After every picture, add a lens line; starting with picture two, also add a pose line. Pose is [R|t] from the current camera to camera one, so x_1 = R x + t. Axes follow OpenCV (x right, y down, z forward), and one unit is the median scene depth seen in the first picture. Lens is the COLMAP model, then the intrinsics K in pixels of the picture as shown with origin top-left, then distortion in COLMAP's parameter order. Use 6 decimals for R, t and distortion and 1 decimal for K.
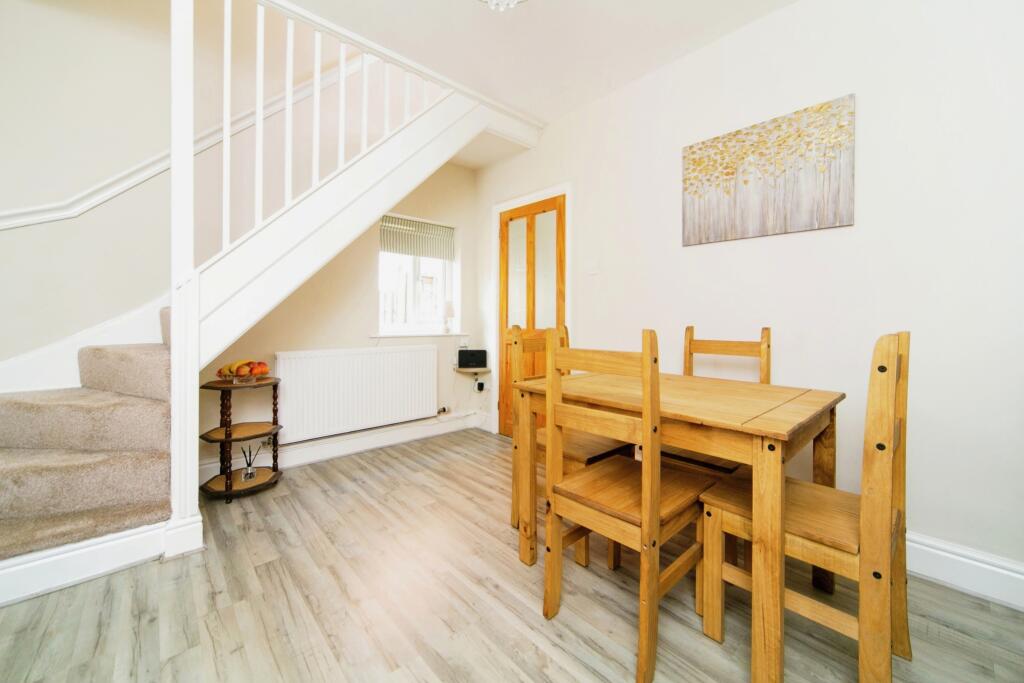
lens RADIAL K [[413.7, 0, 522.9], [0, 413.7, 317.3], [0, 0, 1]] dist [0.002041, 0.000098]
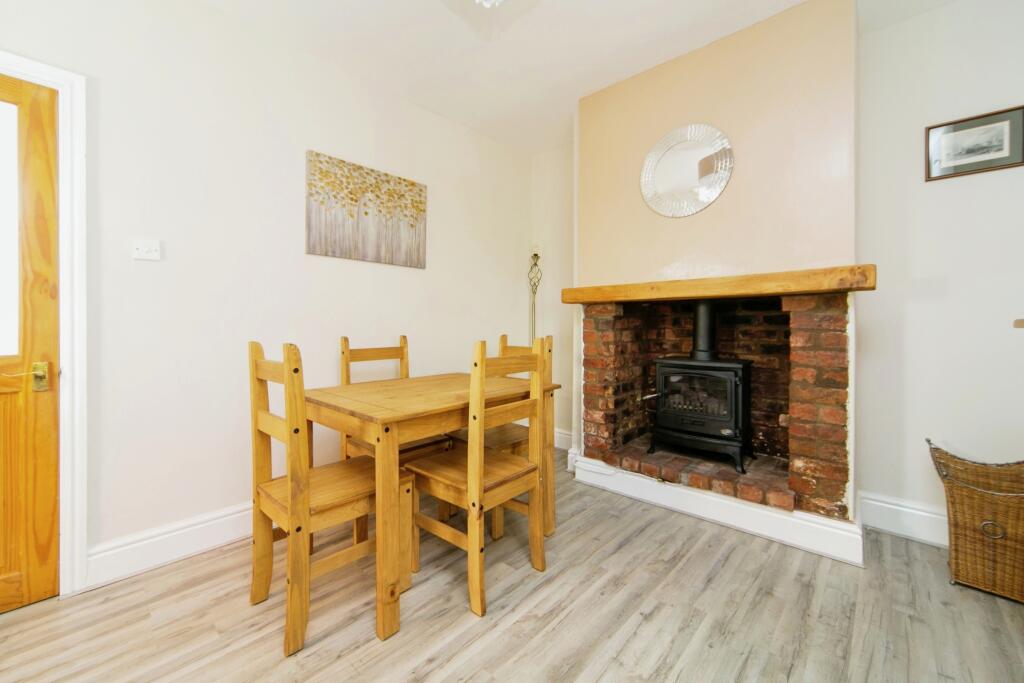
lens RADIAL K [[413.7, 0, 509.5], [0, 413.7, 325.6], [0, 0, 1]] dist [0.002041, 0.000098]
pose [[-0.097024, -0.006164, 0.995263, -0.674792], [-0.001888, 0.999980, 0.006009, -0.013564], [-0.995280, -0.001296, -0.097034, 0.701198]]
